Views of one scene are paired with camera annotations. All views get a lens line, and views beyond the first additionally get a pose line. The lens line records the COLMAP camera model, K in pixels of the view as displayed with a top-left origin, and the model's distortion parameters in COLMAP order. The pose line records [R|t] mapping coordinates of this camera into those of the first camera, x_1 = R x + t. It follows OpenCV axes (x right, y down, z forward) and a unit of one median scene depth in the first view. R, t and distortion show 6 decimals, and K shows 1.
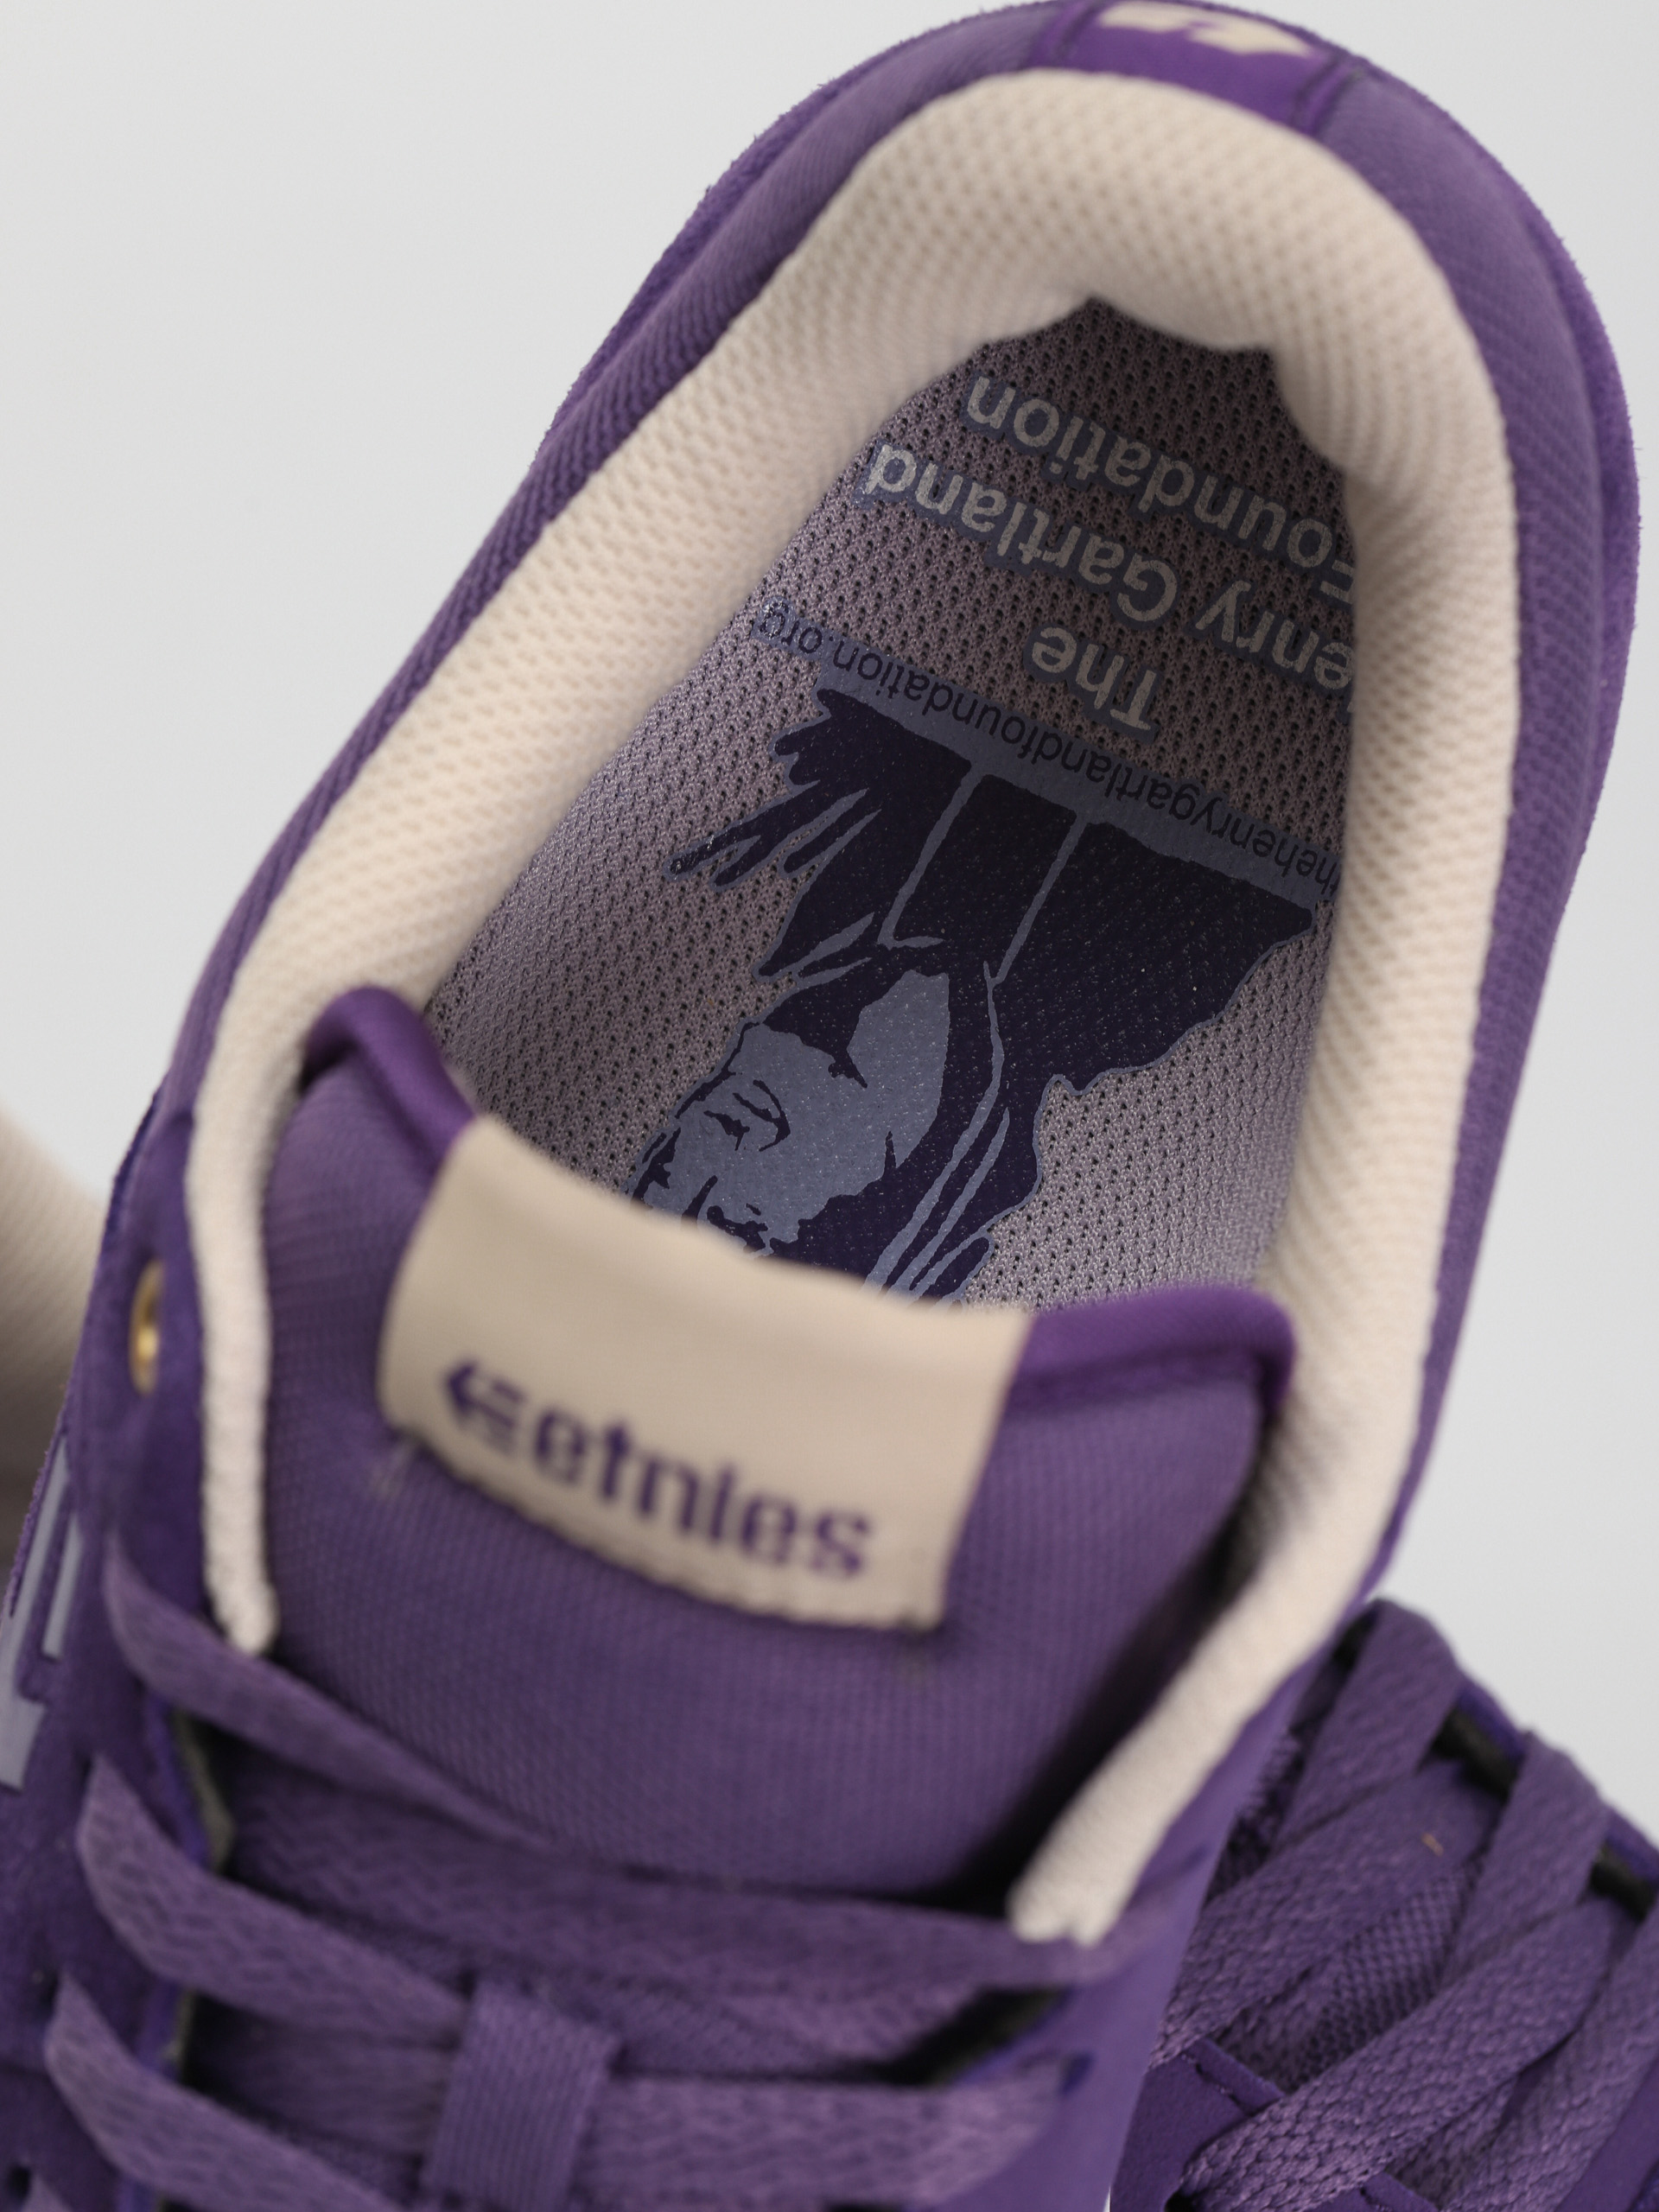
lens RADIAL K [[7814.3, 0, 829.5], [0, 7814.3, 1106.2], [0, 0, 1]] dist [-0.499149, 0.000000]
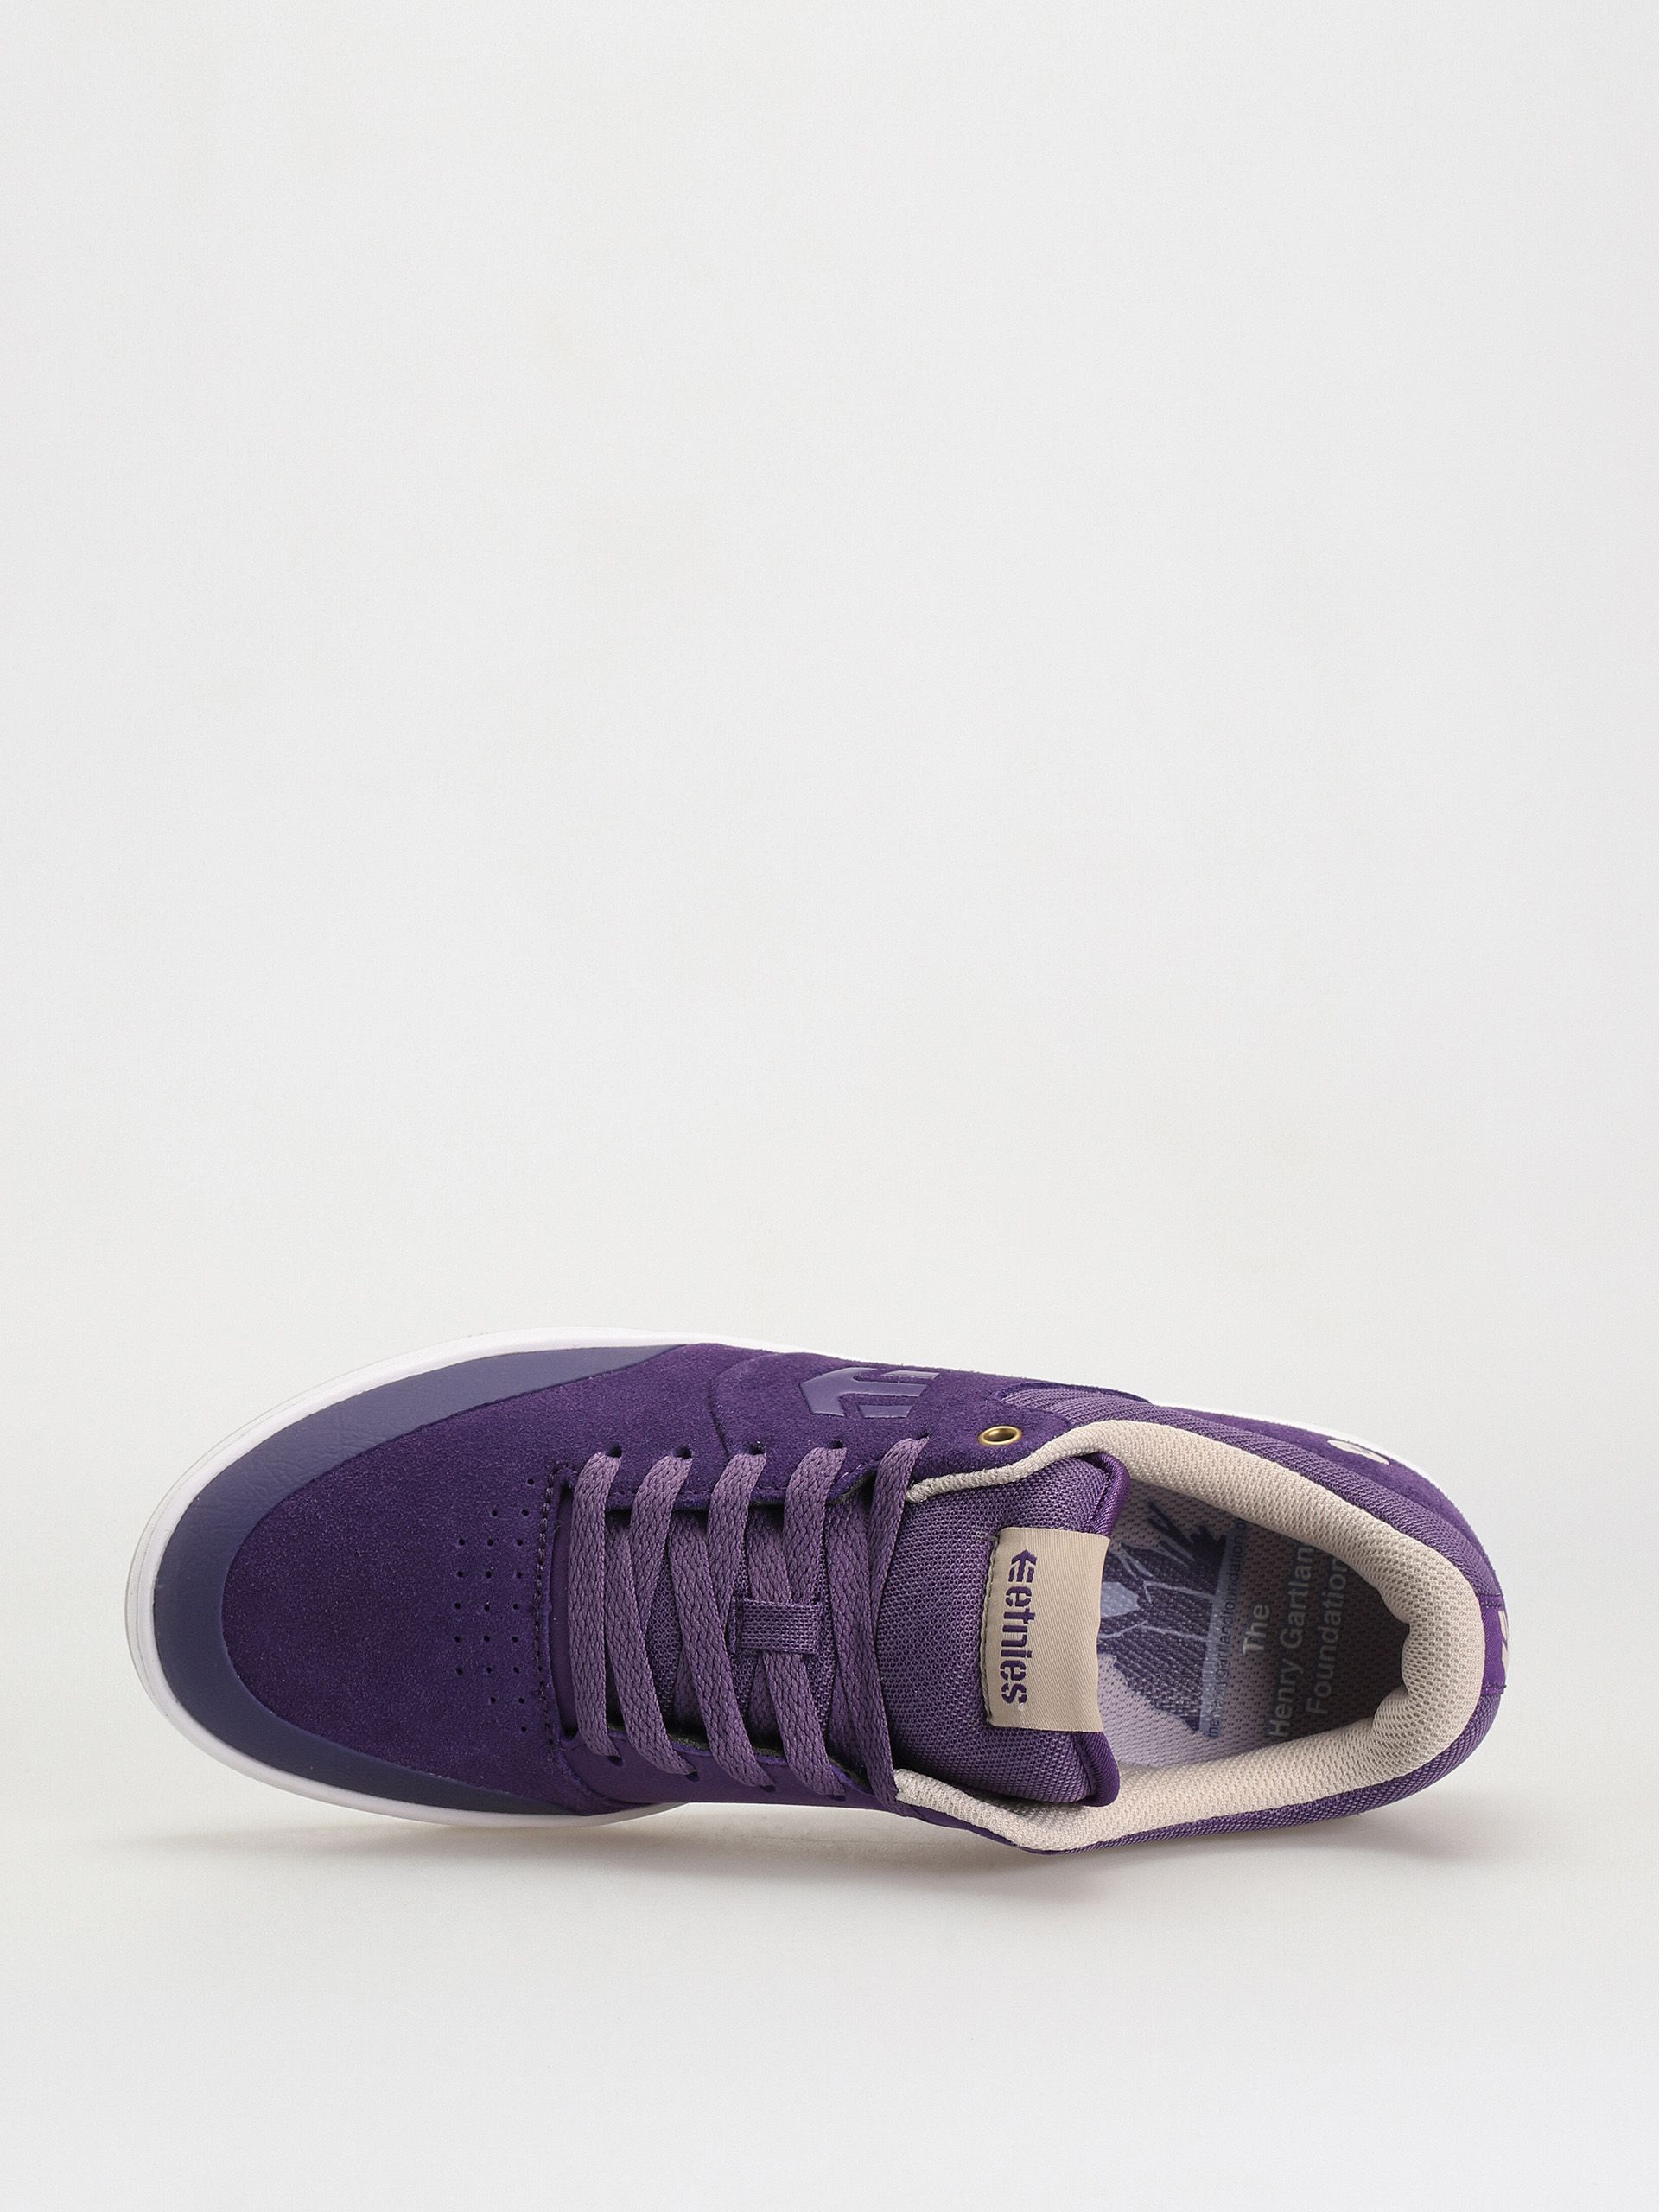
lens RADIAL K [[7814.3, 0, 829.7], [0, 7814.3, 1106.1], [0, 0, 1]] dist [-0.499149, 0.000000]
pose [[0.268310, 0.958587, 0.095502, -0.450469], [-0.958984, 0.275192, -0.067961, 0.228056], [-0.091428, -0.073351, 0.993107, -1.728830]]
